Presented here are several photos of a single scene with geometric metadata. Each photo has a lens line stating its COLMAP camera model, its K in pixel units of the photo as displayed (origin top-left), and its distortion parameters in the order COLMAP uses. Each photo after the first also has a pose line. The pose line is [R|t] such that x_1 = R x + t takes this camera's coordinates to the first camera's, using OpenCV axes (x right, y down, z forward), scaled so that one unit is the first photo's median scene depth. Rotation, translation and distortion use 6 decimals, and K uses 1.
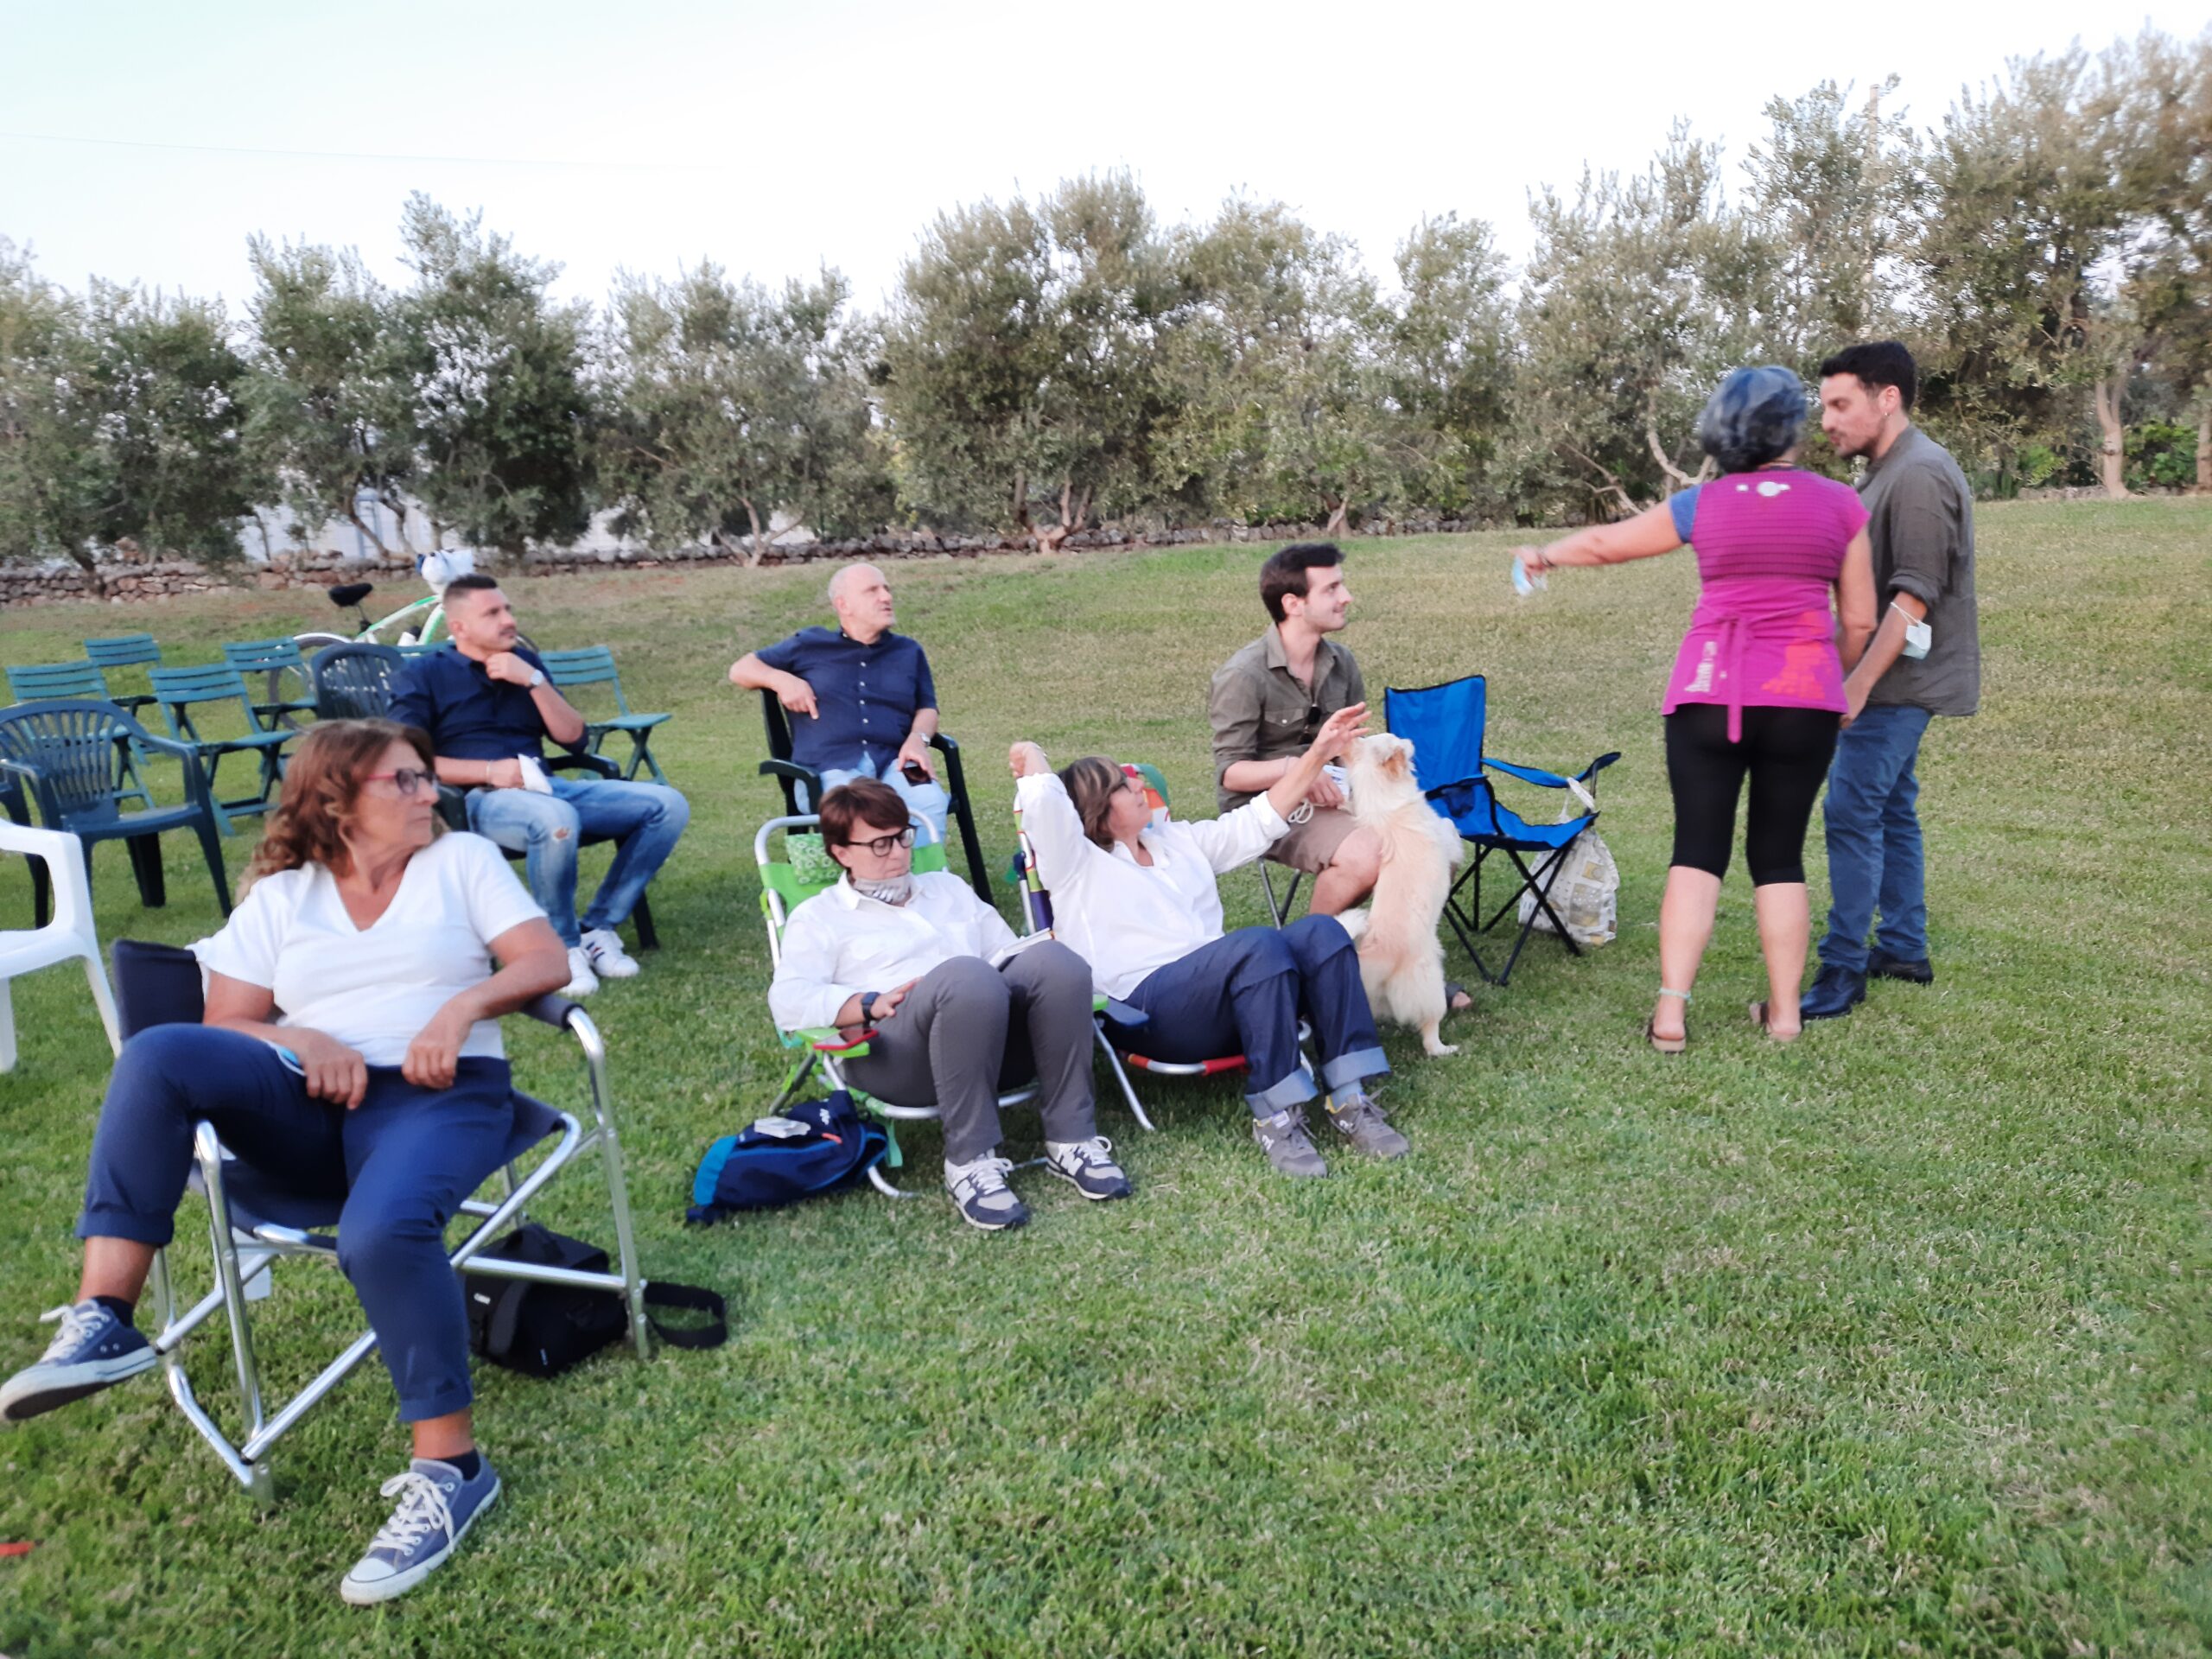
lens RADIAL K [[1581.3, 0, 1064.5], [0, 1581.3, 835.0], [0, 0, 1]] dist [0.065245, -0.052605]
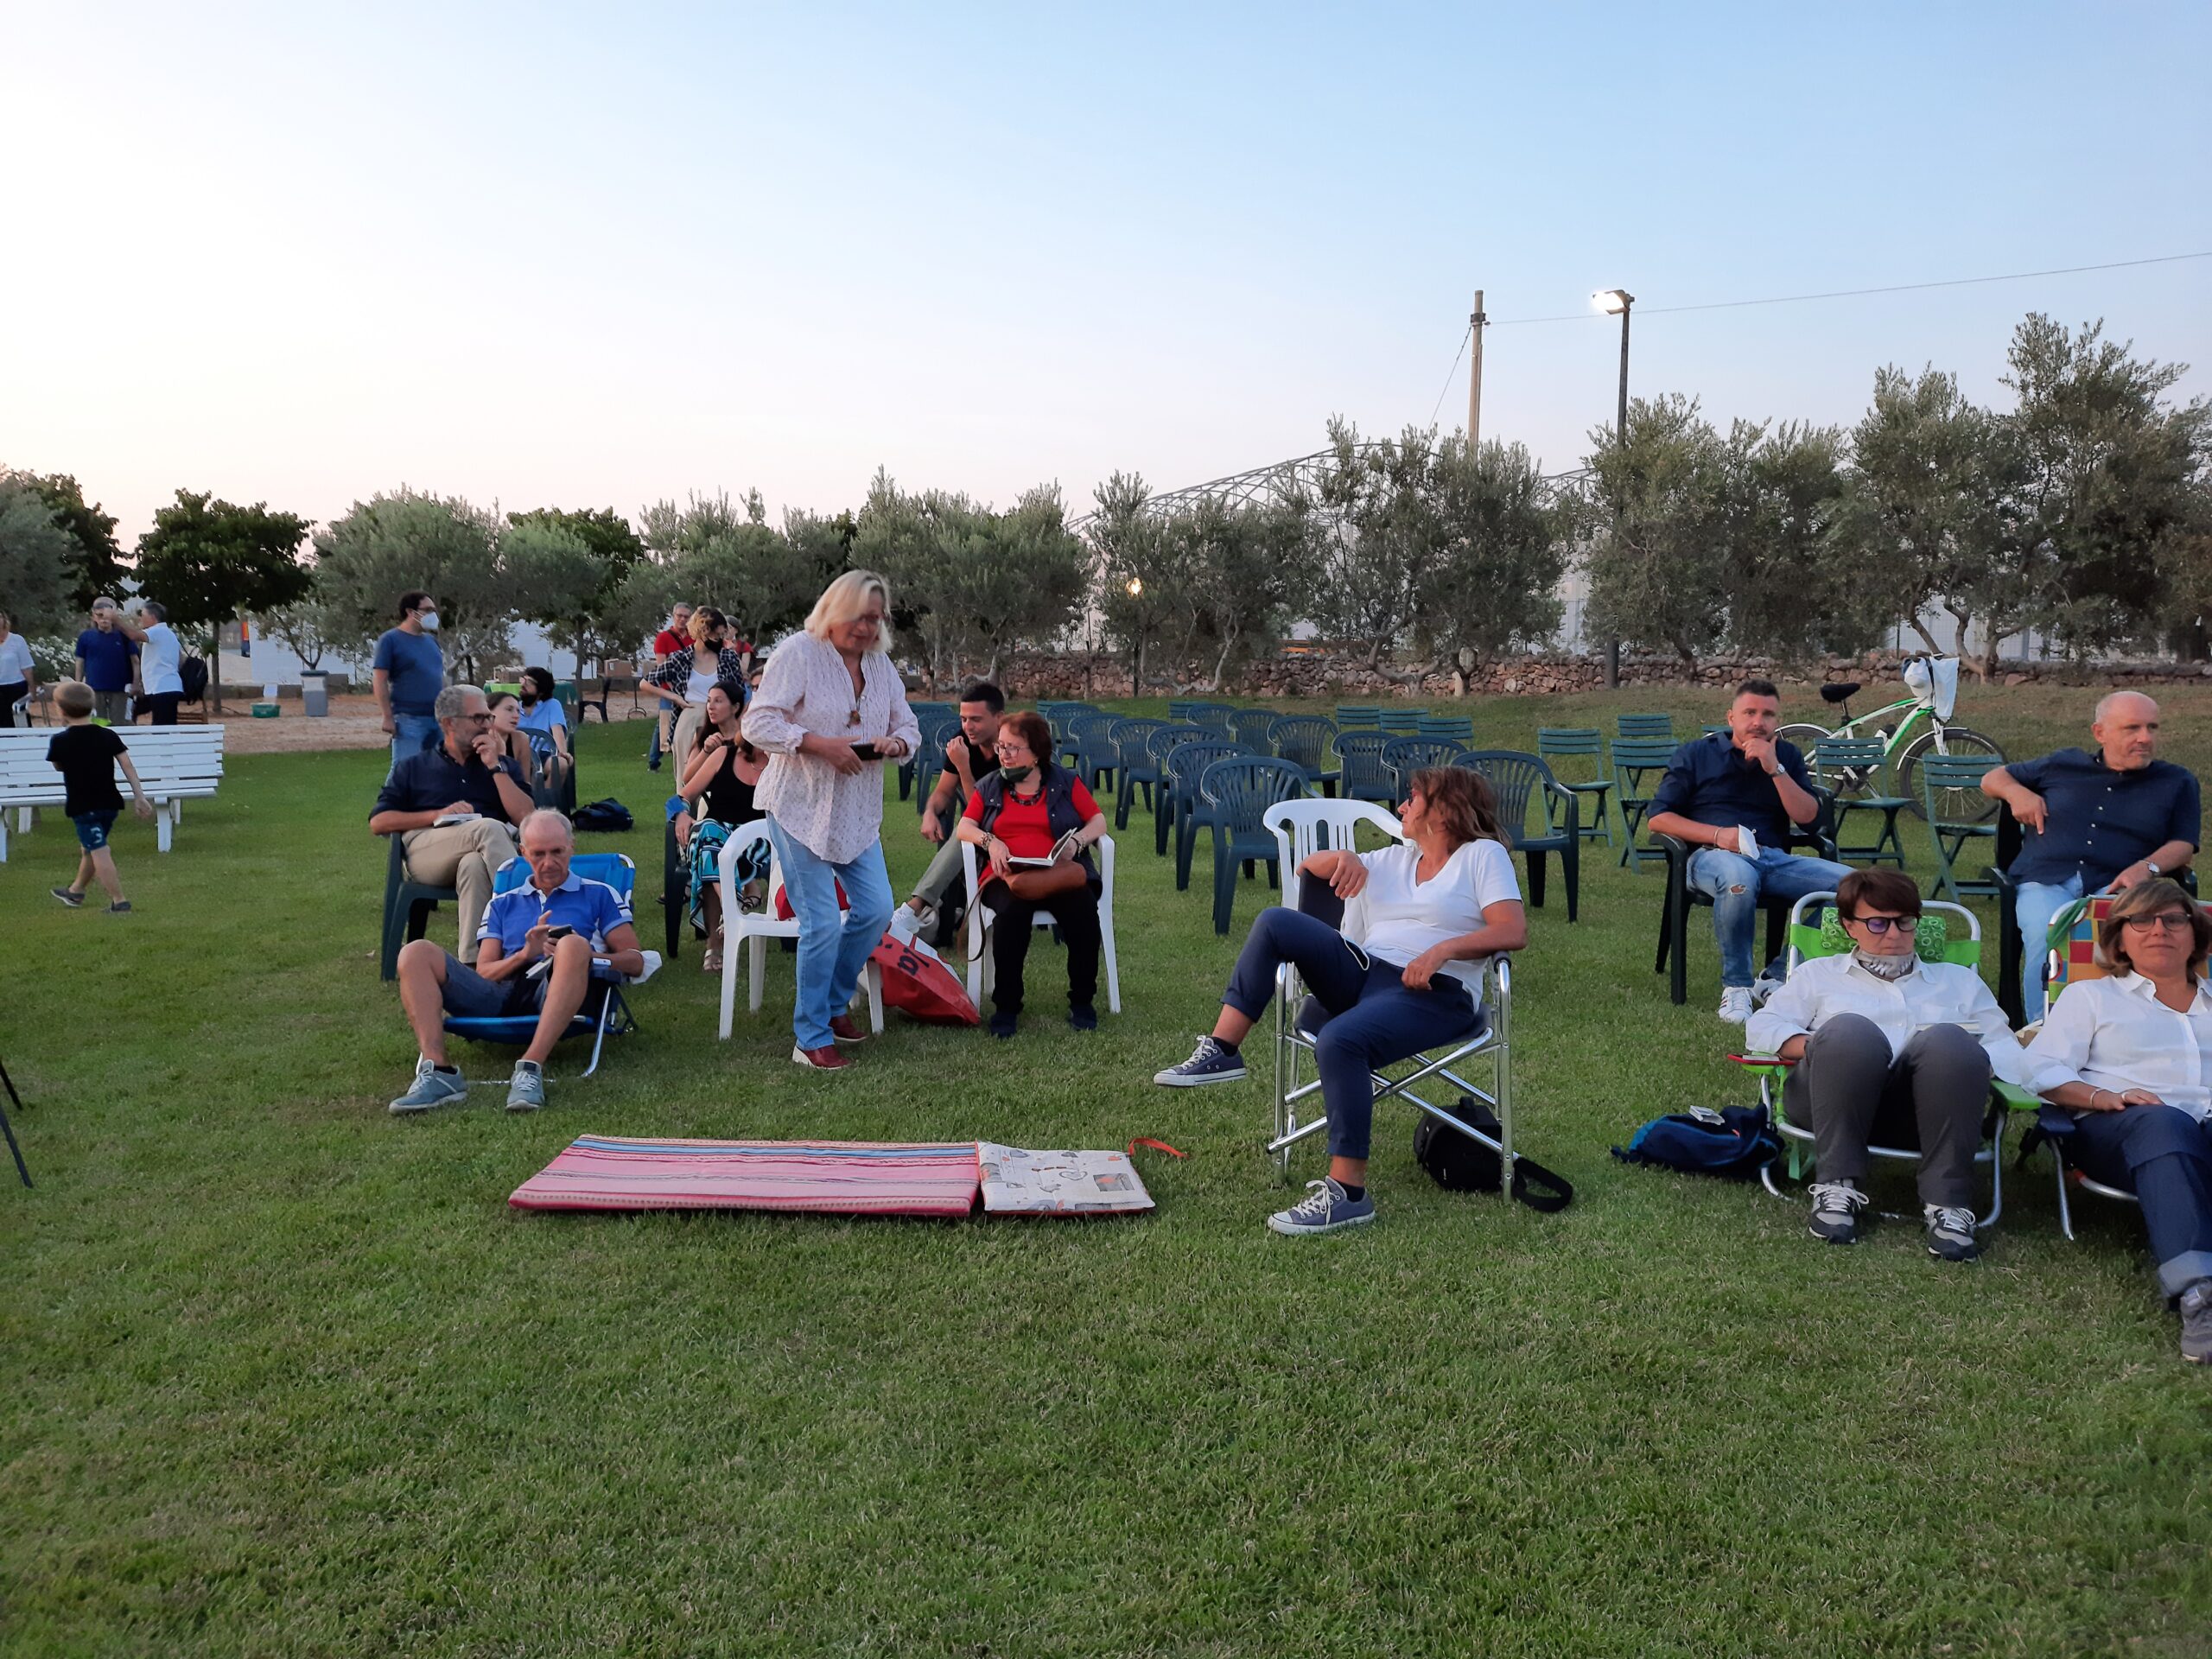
lens RADIAL K [[1576.9, 0, 1108.8], [0, 1576.9, 815.0], [0, 0, 1]] dist [0.075368, -0.080584]
pose [[0.584335, 0.132531, -0.800618, 0.112877], [-0.188321, 0.981787, 0.025074, 0.000913], [0.789359, 0.136121, 0.598651, -0.038850]]
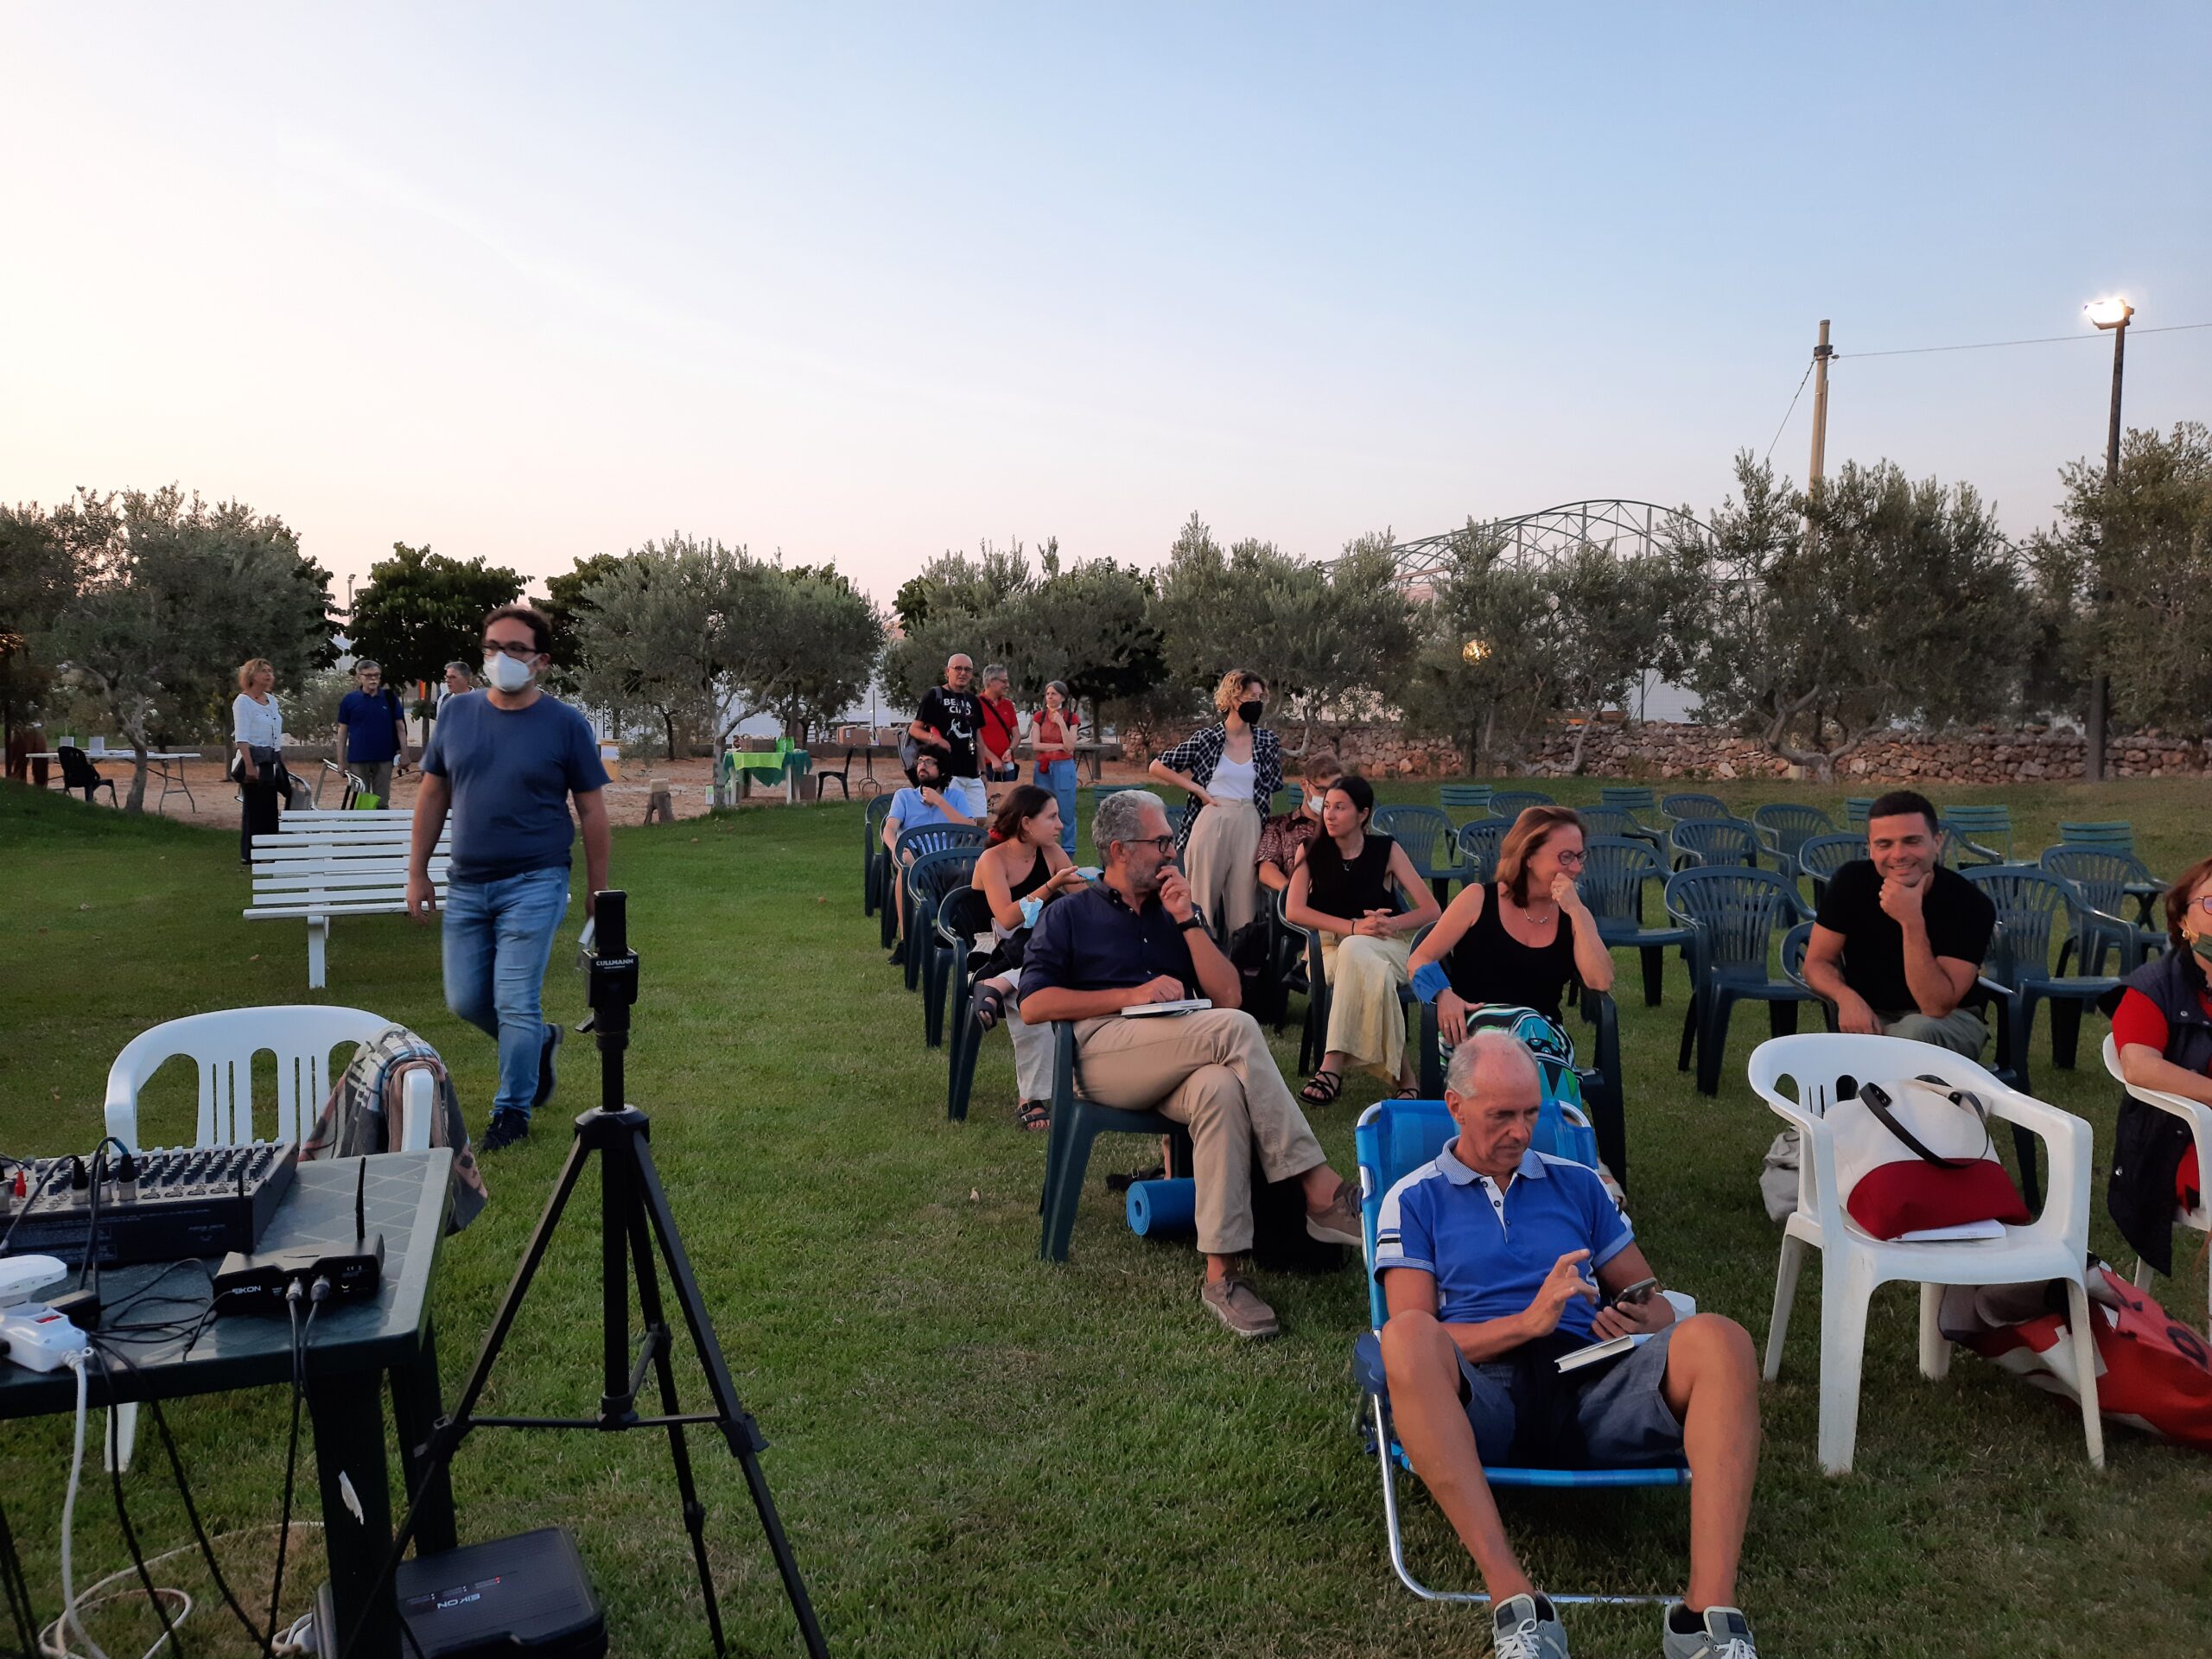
lens RADIAL K [[1597.1, 0, 1108.1], [0, 1597.1, 819.2], [0, 0, 1]] dist [0.065758, -0.059802]
pose [[0.522704, 0.110056, -0.845380, -0.108006], [-0.204275, 0.978913, 0.001135, 0.016163], [0.827679, 0.172097, 0.534164, -0.079108]]
